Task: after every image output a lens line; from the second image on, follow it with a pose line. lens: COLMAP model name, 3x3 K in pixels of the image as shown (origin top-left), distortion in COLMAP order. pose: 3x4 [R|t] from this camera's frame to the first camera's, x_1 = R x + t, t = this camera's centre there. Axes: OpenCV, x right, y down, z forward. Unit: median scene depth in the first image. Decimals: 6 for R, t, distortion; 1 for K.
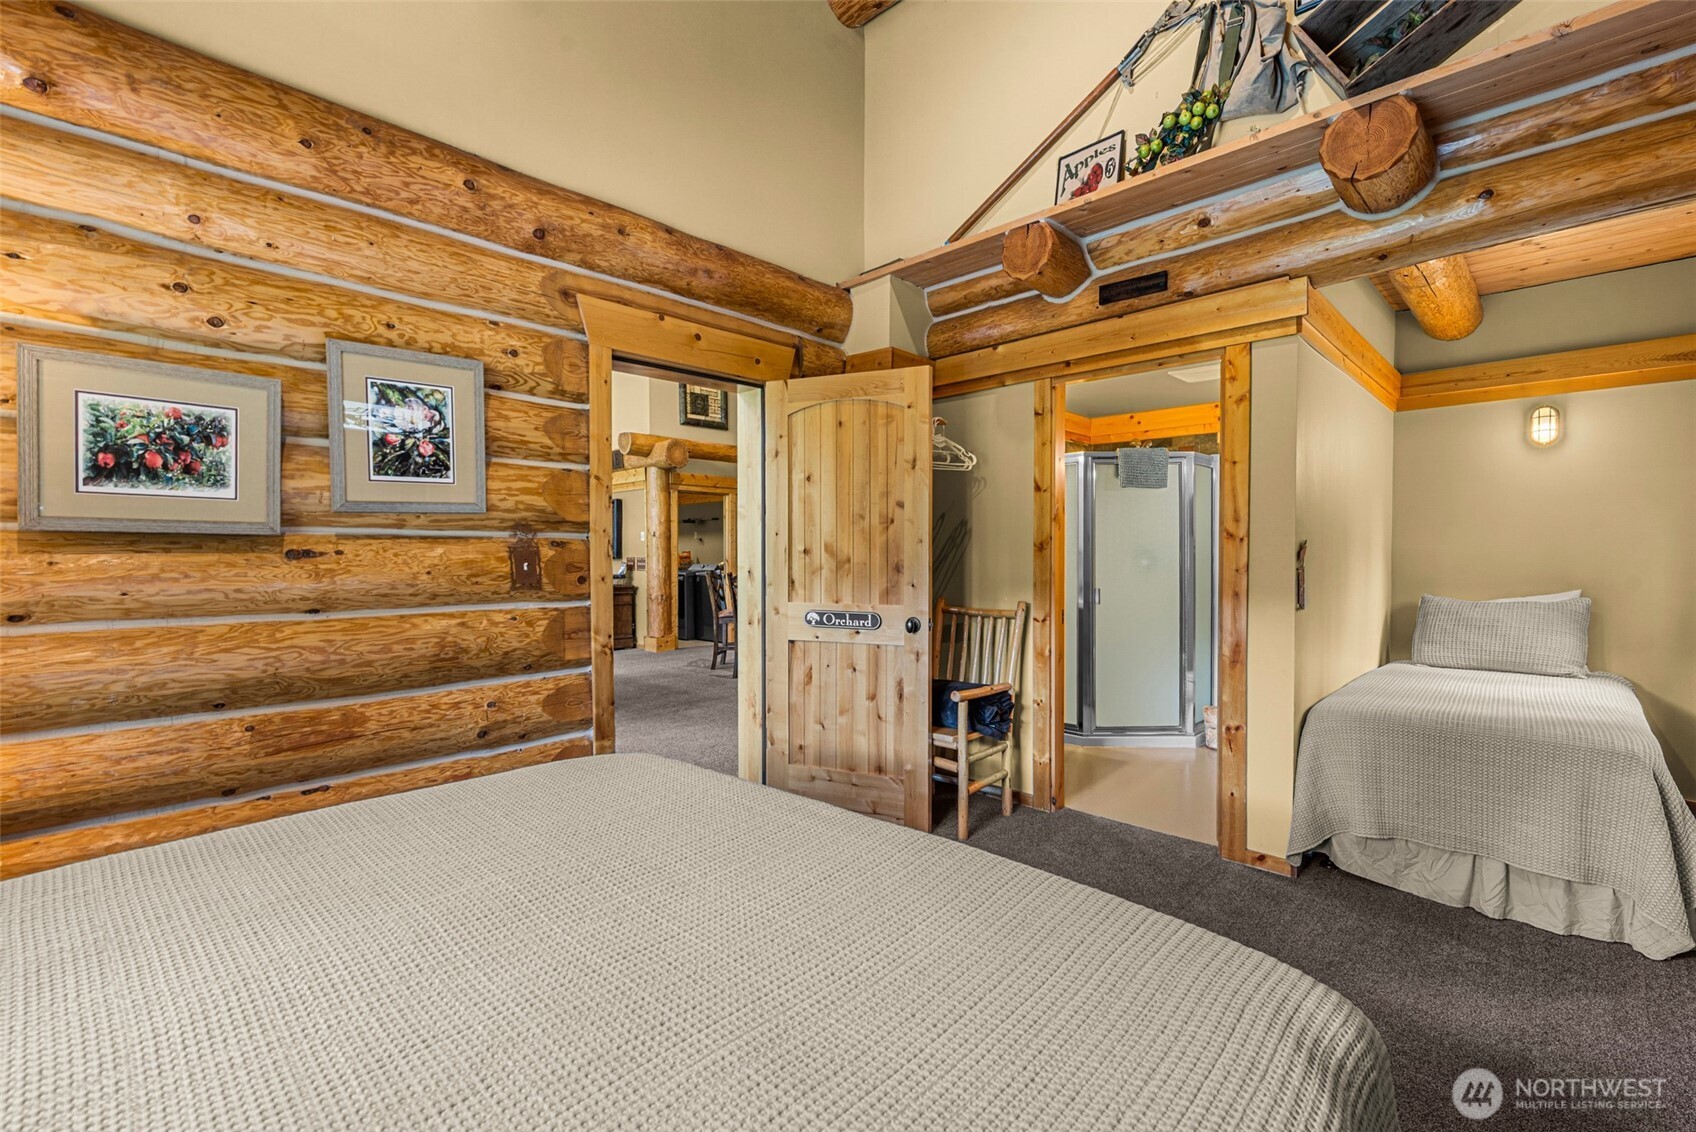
lens RADIAL K [[742.0, 0, 870.4], [0, 742.0, 570.0], [0, 0, 1]] dist [0.008208, -0.000113]
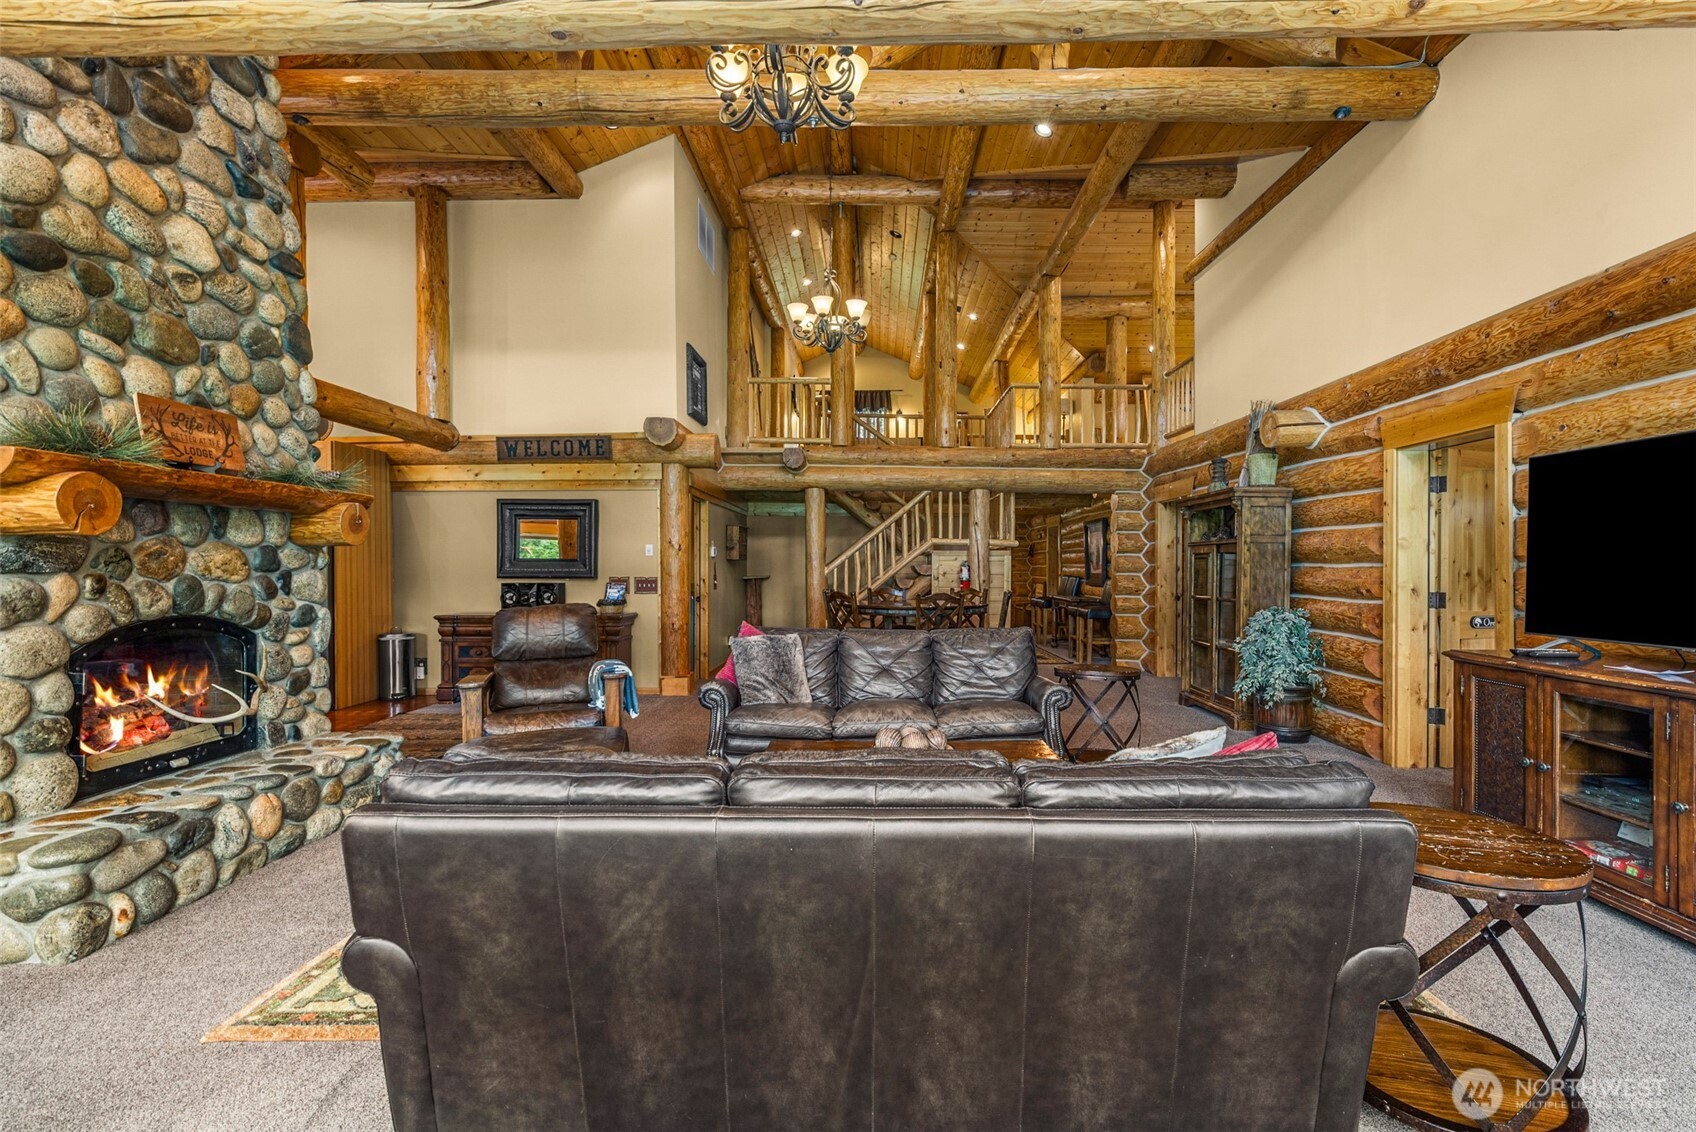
lens RADIAL K [[772.2, 0, 865.2], [0, 772.2, 569.8], [0, 0, 1]] dist [0.003181, -0.000407]
pose [[0.753877, -0.000680, 0.657015, -0.674590], [0.004418, 0.999982, -0.004035, -0.019926], [-0.657001, 0.005945, 0.753867, 0.228935]]
